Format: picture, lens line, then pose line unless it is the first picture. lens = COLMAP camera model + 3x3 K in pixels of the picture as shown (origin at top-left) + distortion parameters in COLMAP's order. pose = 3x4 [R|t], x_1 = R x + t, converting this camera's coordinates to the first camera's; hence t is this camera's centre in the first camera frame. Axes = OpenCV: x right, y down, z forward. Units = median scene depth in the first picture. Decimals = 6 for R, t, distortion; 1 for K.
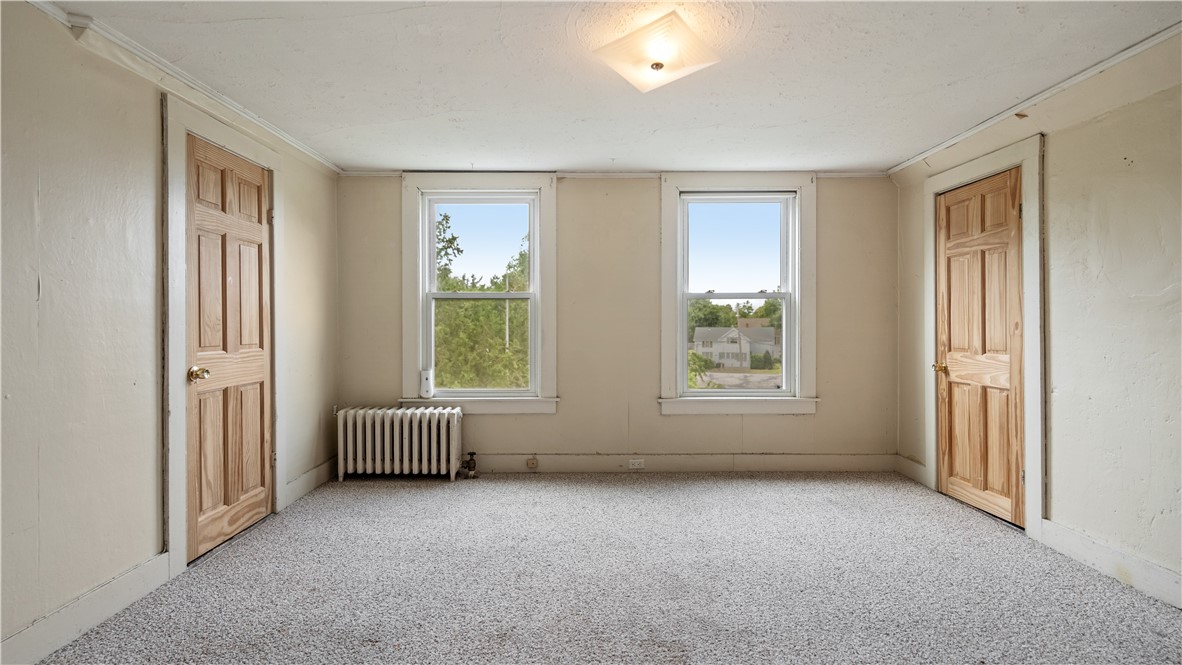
lens RADIAL K [[569.8, 0, 583.4], [0, 569.8, 335.7], [0, 0, 1]] dist [0.001071, -0.000628]
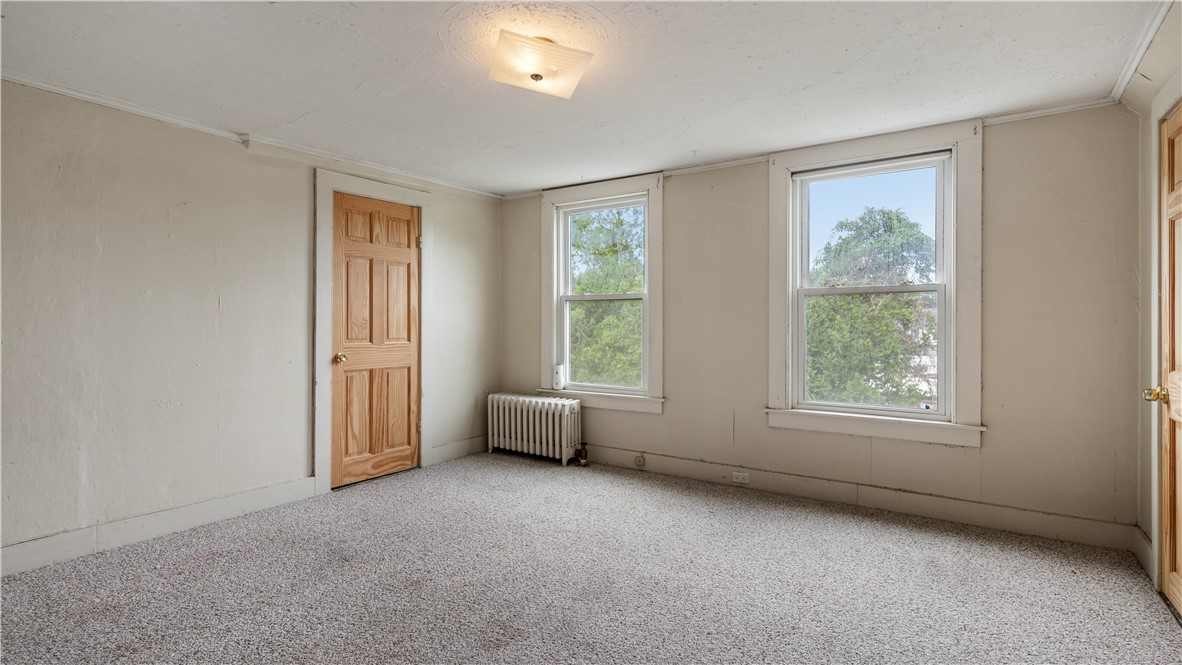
lens RADIAL K [[569.8, 0, 567.7], [0, 569.8, 333.8], [0, 0, 1]] dist [0.001071, -0.000628]
pose [[0.820814, 0.013507, -0.571035, 0.485934], [-0.014645, 0.999889, 0.002599, -0.004849], [0.571007, 0.006229, 0.820921, 0.114323]]
